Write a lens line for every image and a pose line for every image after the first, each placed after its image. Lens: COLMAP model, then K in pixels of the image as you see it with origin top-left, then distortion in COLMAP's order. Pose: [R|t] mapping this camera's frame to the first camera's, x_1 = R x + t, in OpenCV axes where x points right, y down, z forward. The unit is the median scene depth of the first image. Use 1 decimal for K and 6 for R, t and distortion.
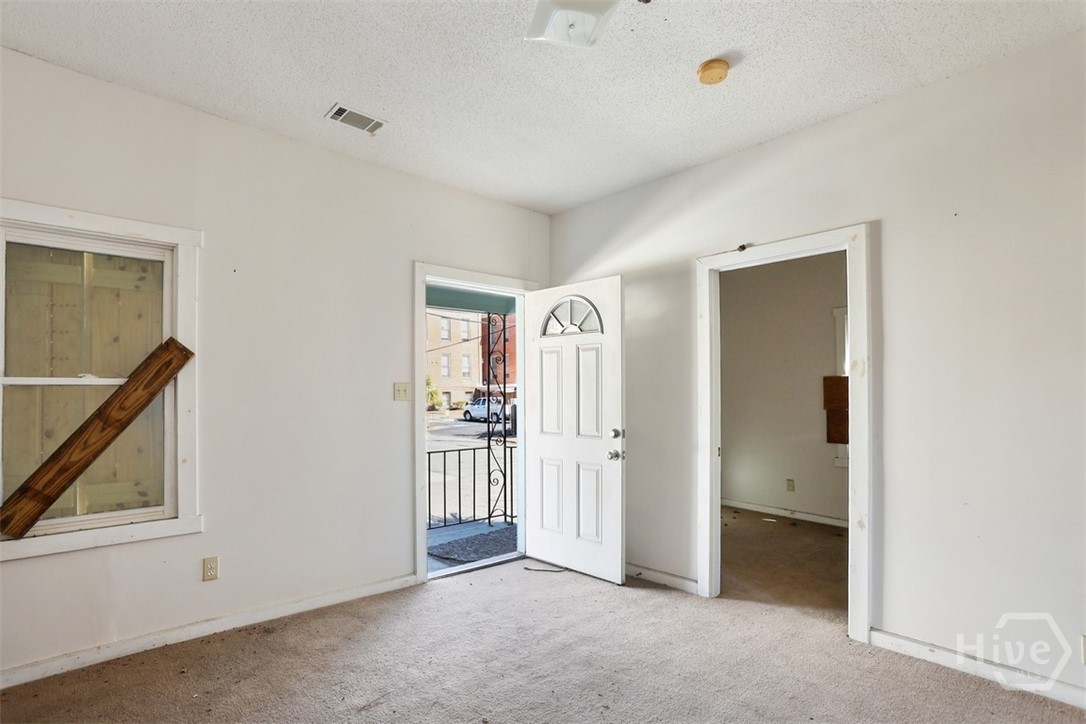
lens RADIAL K [[539.6, 0, 537.4], [0, 539.6, 378.1], [0, 0, 1]] dist [-0.052484, 0.021021]
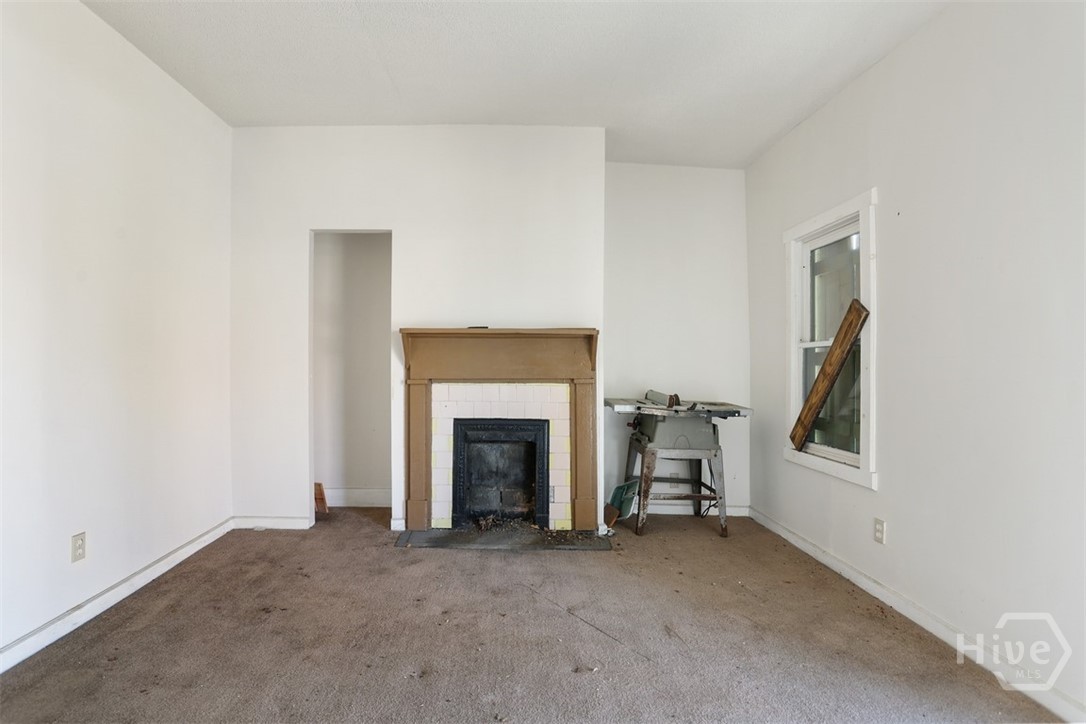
lens RADIAL K [[539.6, 0, 532.3], [0, 539.6, 363.2], [0, 0, 1]] dist [-0.052484, 0.021021]
pose [[-0.632609, -0.006621, -0.774443, 0.554092], [0.011129, 0.999783, -0.017638, 0.064223], [0.774392, -0.019776, -0.632397, 1.156029]]
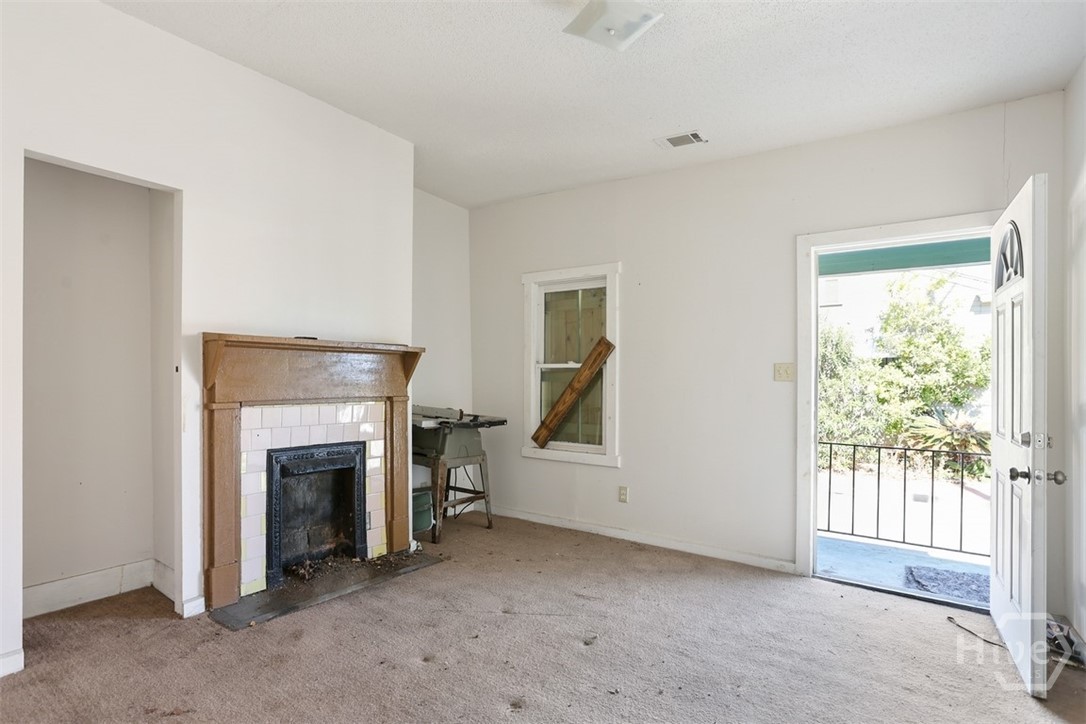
lens RADIAL K [[539.6, 0, 538.9], [0, 539.6, 379.0], [0, 0, 1]] dist [-0.052484, 0.021021]
pose [[0.234642, 0.002981, -0.972077, 0.777650], [0.010577, 0.999928, 0.005619, 0.035878], [0.972024, -0.011600, 0.234594, 0.444730]]
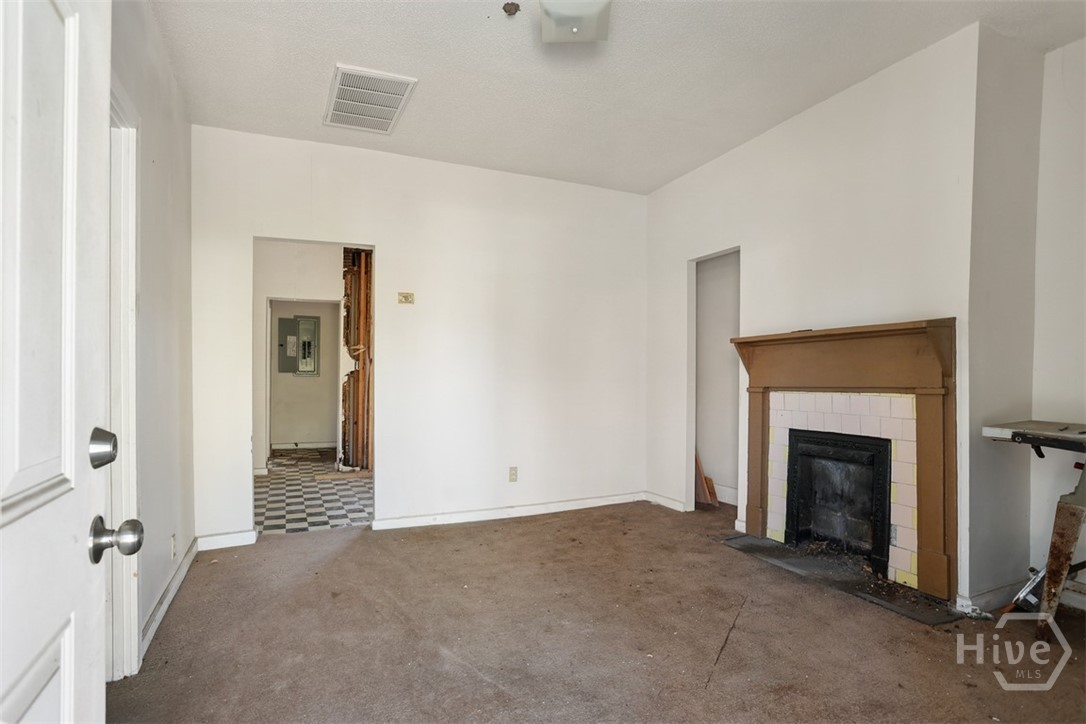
lens RADIAL K [[539.6, 0, 517.2], [0, 539.6, 387.3], [0, 0, 1]] dist [-0.052484, 0.021021]
pose [[-0.950716, -0.007807, 0.309964, -0.126829], [-0.012282, 0.999847, -0.012485, 0.100764], [-0.309819, -0.015677, -0.950666, 1.544404]]
